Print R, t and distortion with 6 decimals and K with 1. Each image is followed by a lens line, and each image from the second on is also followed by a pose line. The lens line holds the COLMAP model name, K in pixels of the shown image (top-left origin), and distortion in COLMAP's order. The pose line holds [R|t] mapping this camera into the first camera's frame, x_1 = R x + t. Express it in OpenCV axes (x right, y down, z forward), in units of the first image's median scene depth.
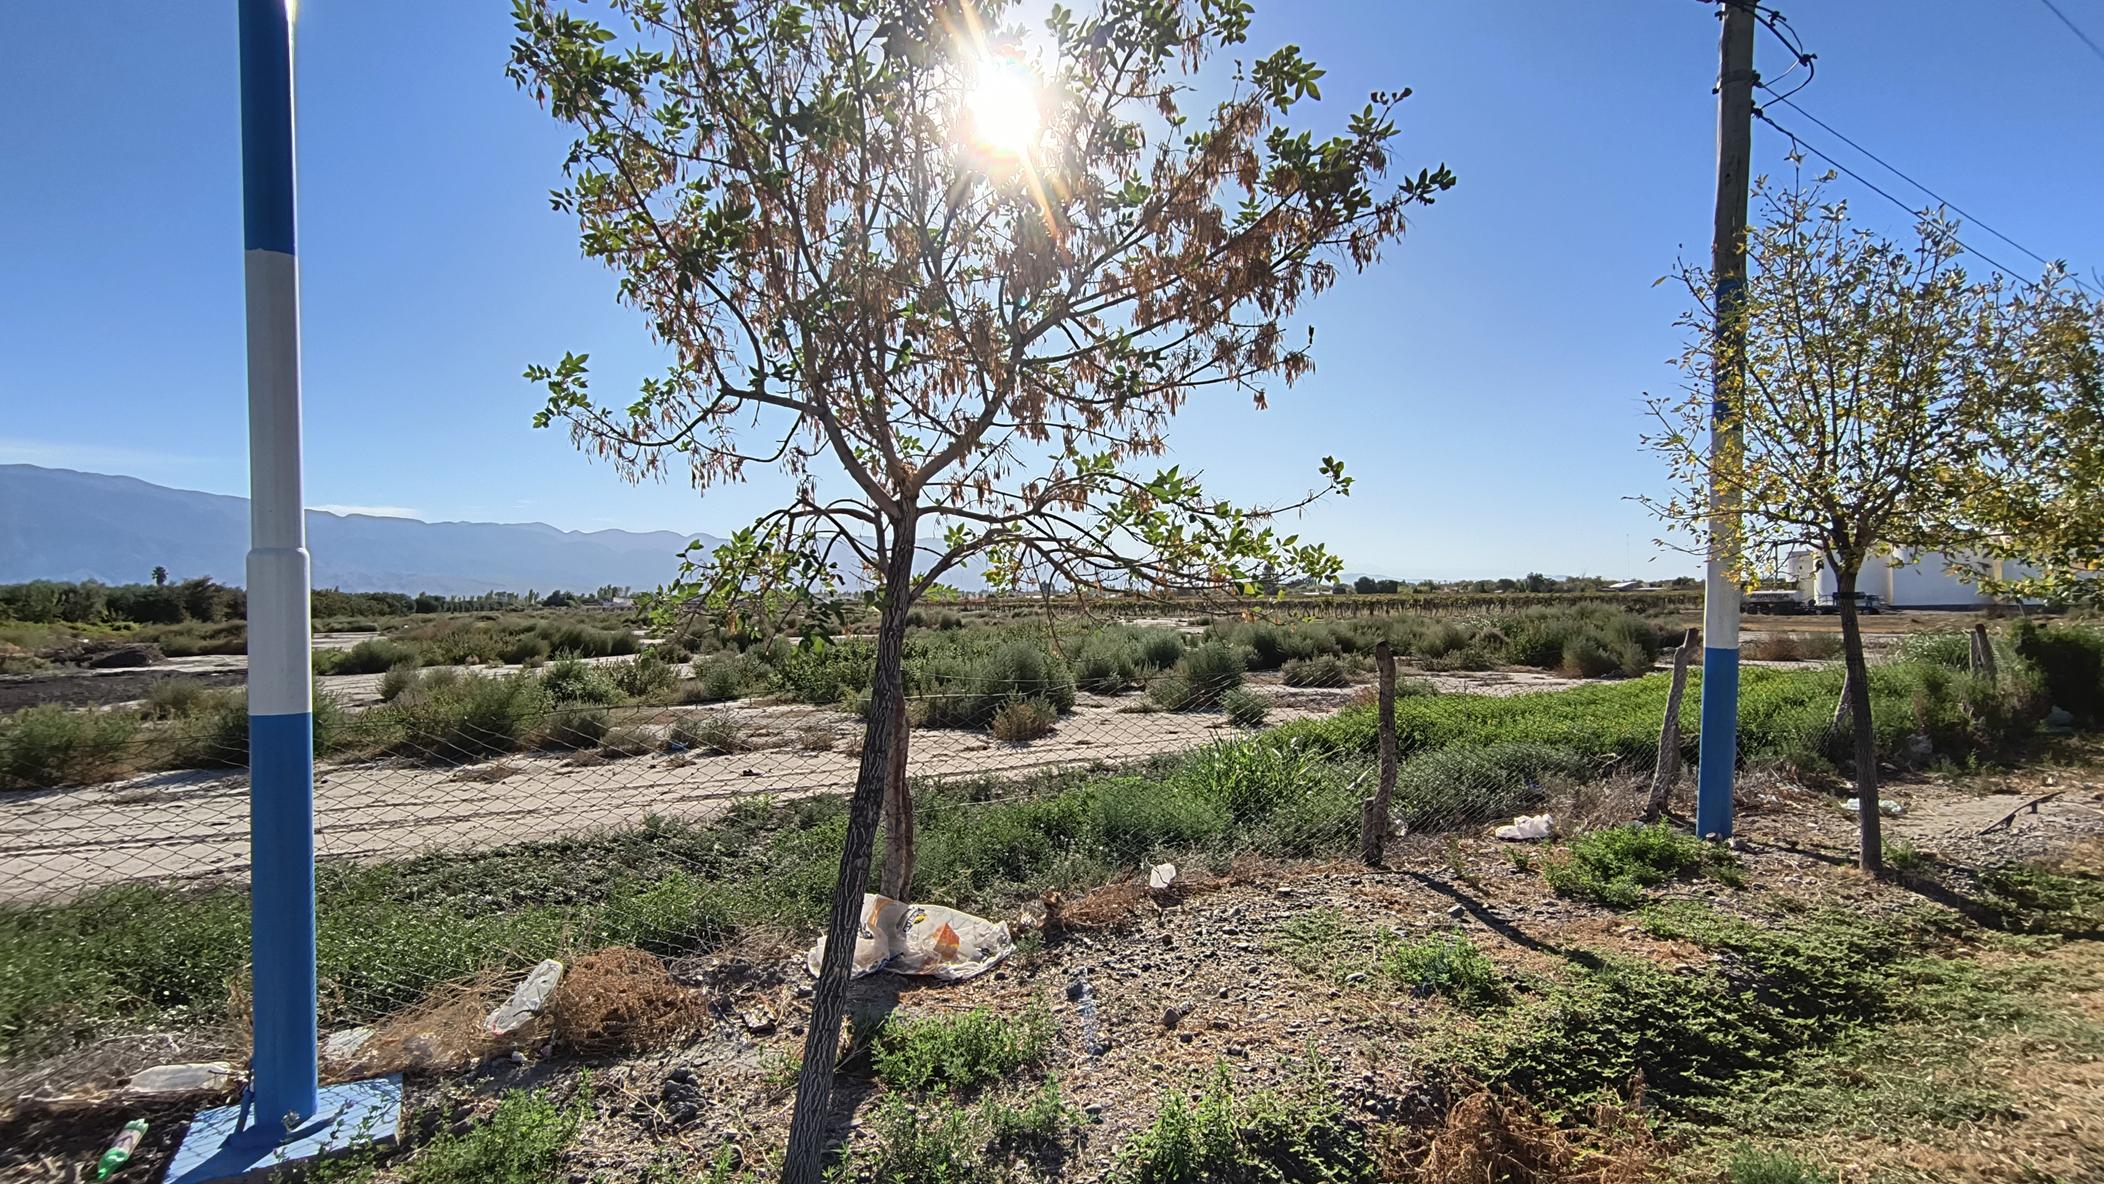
lens RADIAL K [[943.5, 0, 1057.3], [0, 943.5, 594.1], [0, 0, 1]] dist [-0.000063, -0.000051]
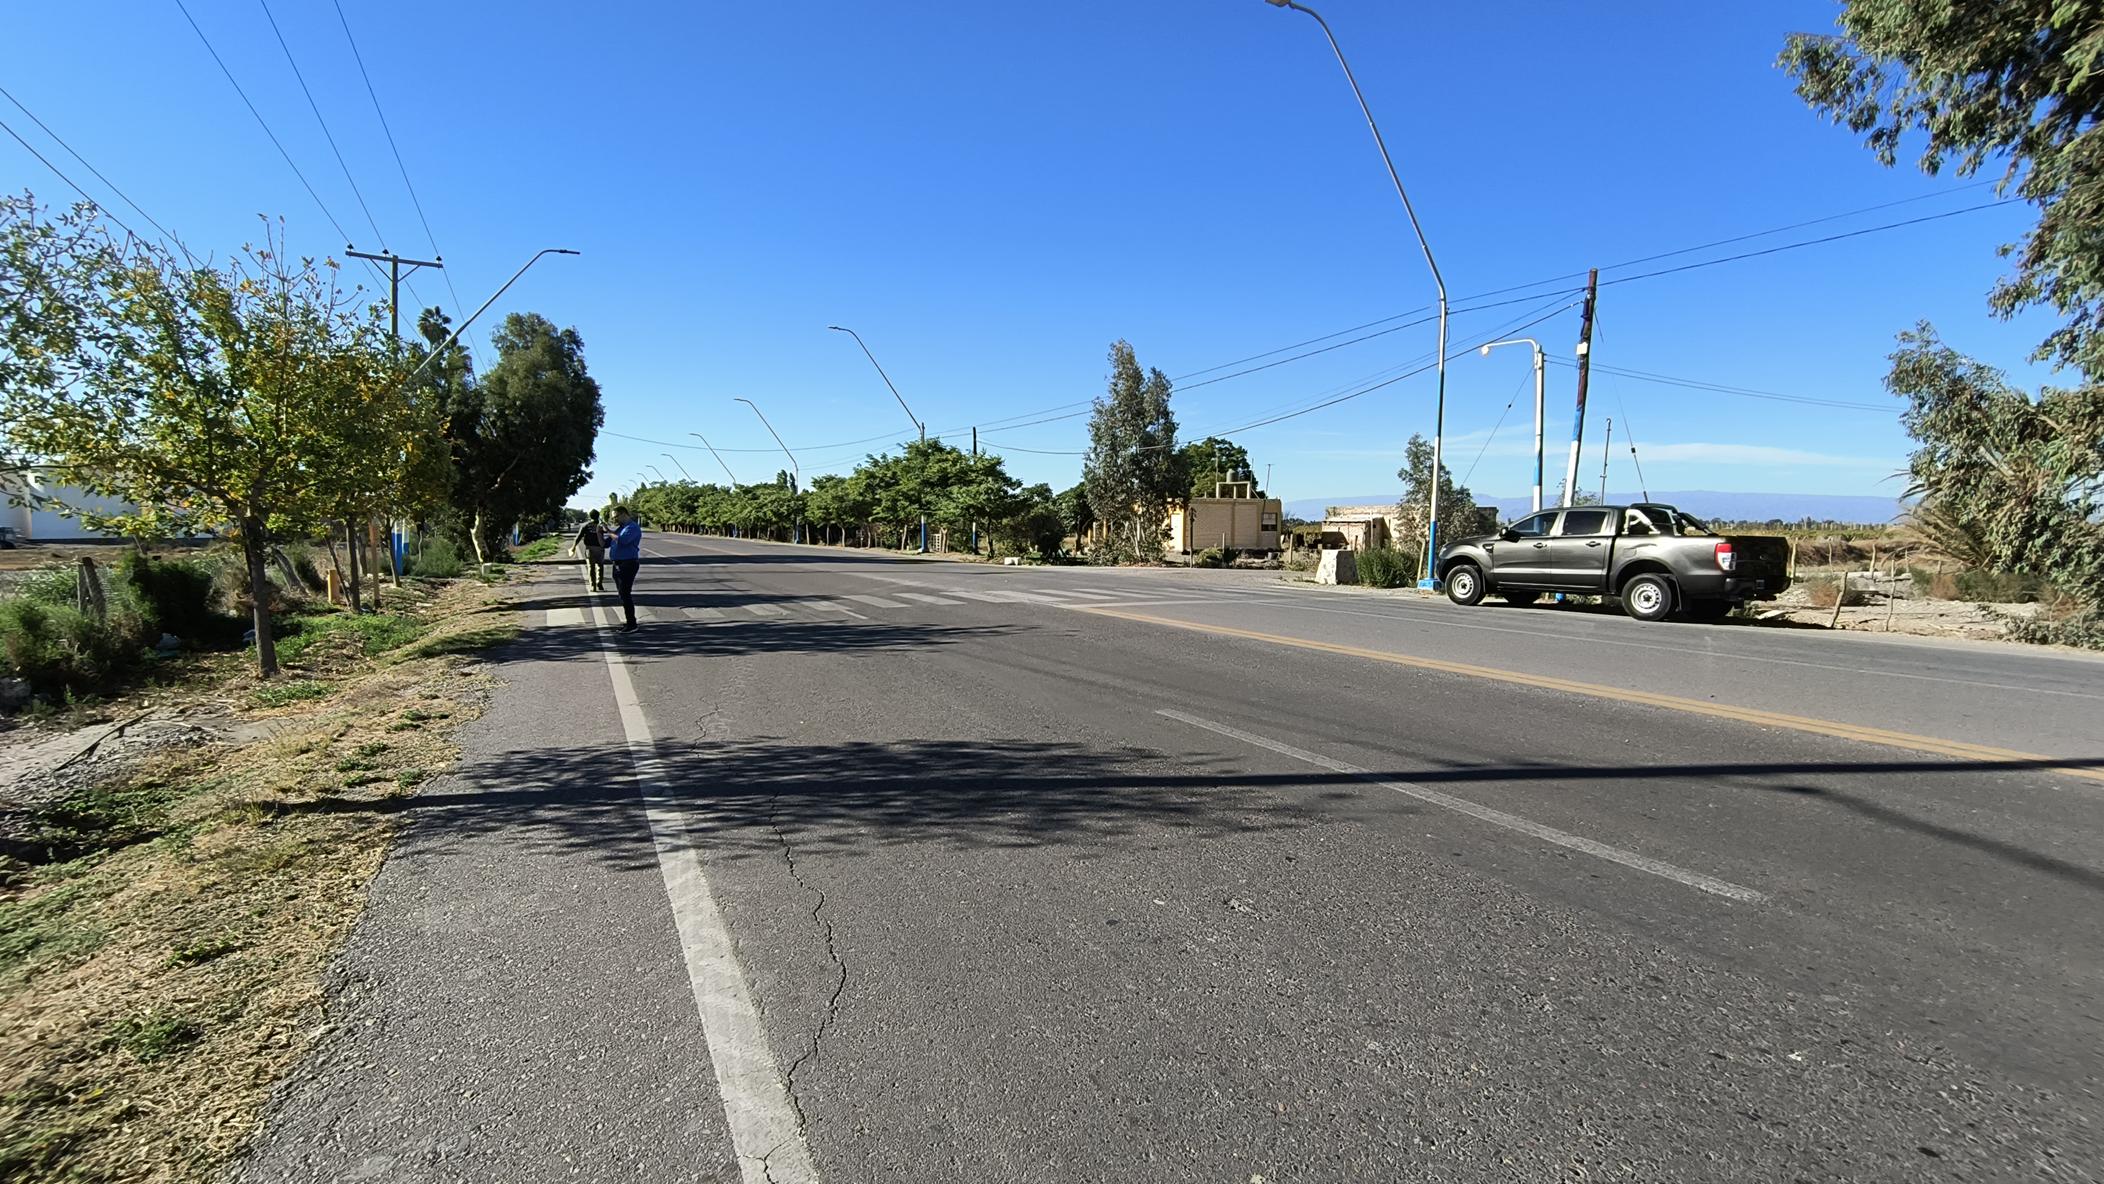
lens RADIAL K [[943.5, 0, 1057.3], [0, 943.5, 594.1], [0, 0, 1]] dist [-0.000063, -0.000051]
pose [[0.063926, -0.056797, 0.996337, 0.068172], [-0.012499, 0.998255, 0.057708, 0.000699], [-0.997876, -0.016142, 0.063105, -0.095945]]
